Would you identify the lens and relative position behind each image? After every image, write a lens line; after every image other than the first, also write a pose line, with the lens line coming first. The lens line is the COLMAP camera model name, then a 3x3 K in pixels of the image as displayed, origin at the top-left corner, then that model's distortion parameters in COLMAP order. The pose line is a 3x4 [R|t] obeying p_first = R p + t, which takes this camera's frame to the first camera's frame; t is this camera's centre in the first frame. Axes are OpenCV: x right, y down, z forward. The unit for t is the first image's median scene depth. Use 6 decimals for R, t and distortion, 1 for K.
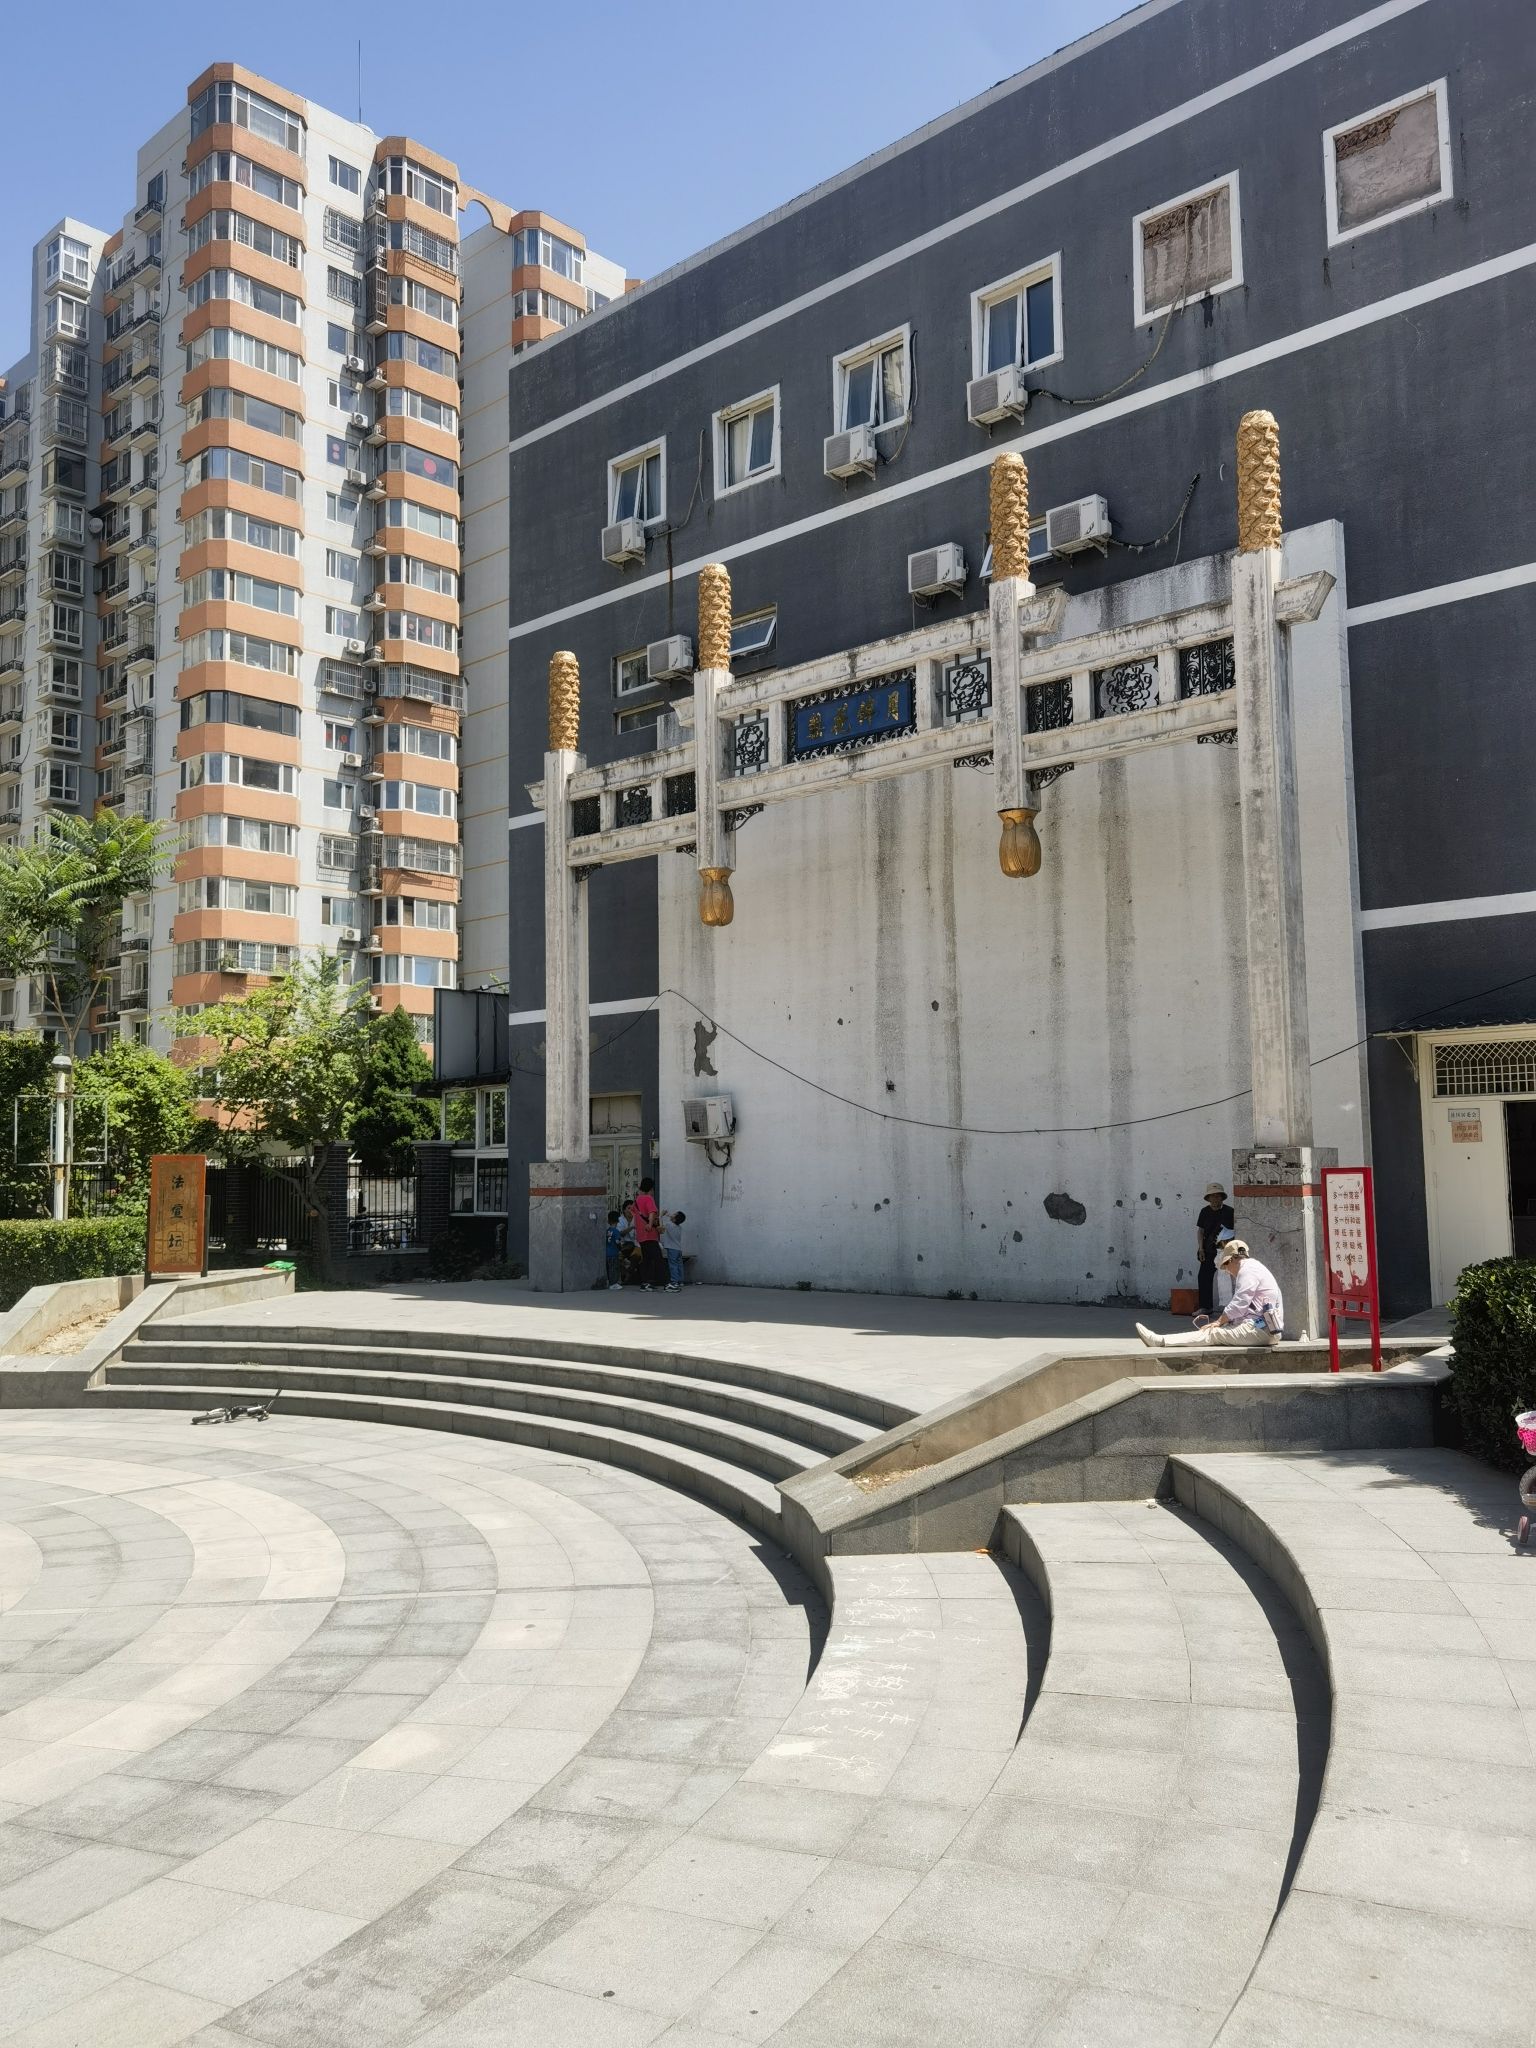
lens RADIAL K [[1609.6, 0, 768.0], [0, 1609.6, 1024.0], [0, 0, 1]] dist [0.041089, -0.058436]
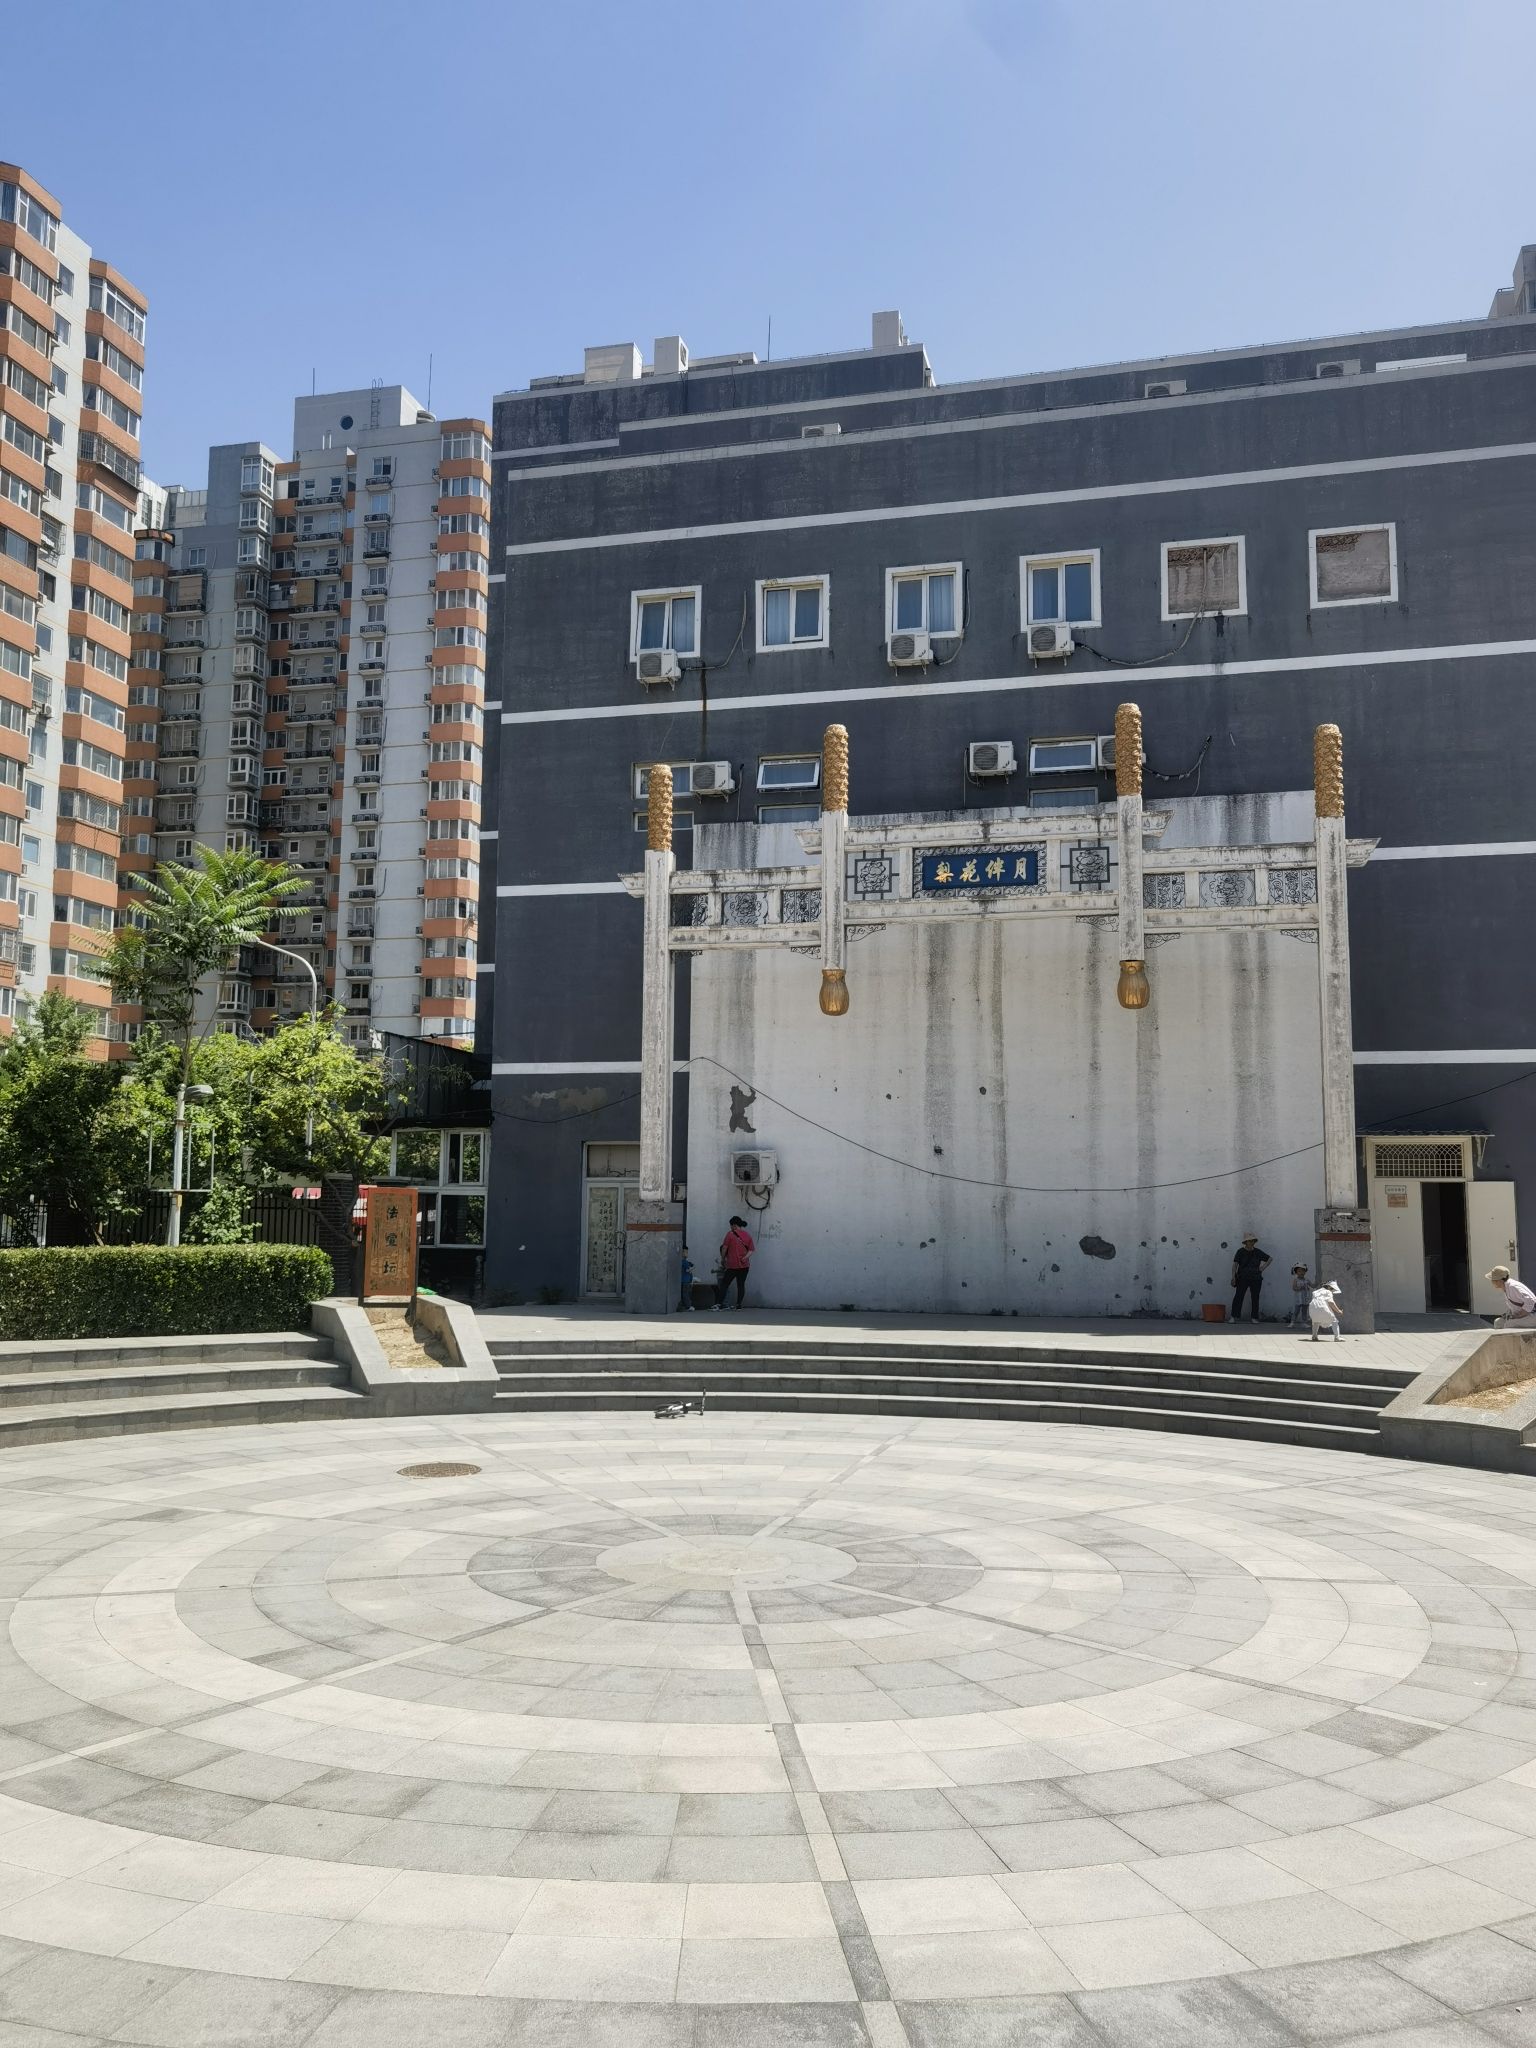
lens RADIAL K [[1609.6, 0, 768.0], [0, 1609.6, 1024.0], [0, 0, 1]] dist [0.041089, -0.058436]
pose [[0.877077, 0.077471, 0.474062, -0.681759], [-0.064545, 0.996966, -0.043507, 0.002922], [-0.475994, 0.007560, 0.879416, -0.067976]]
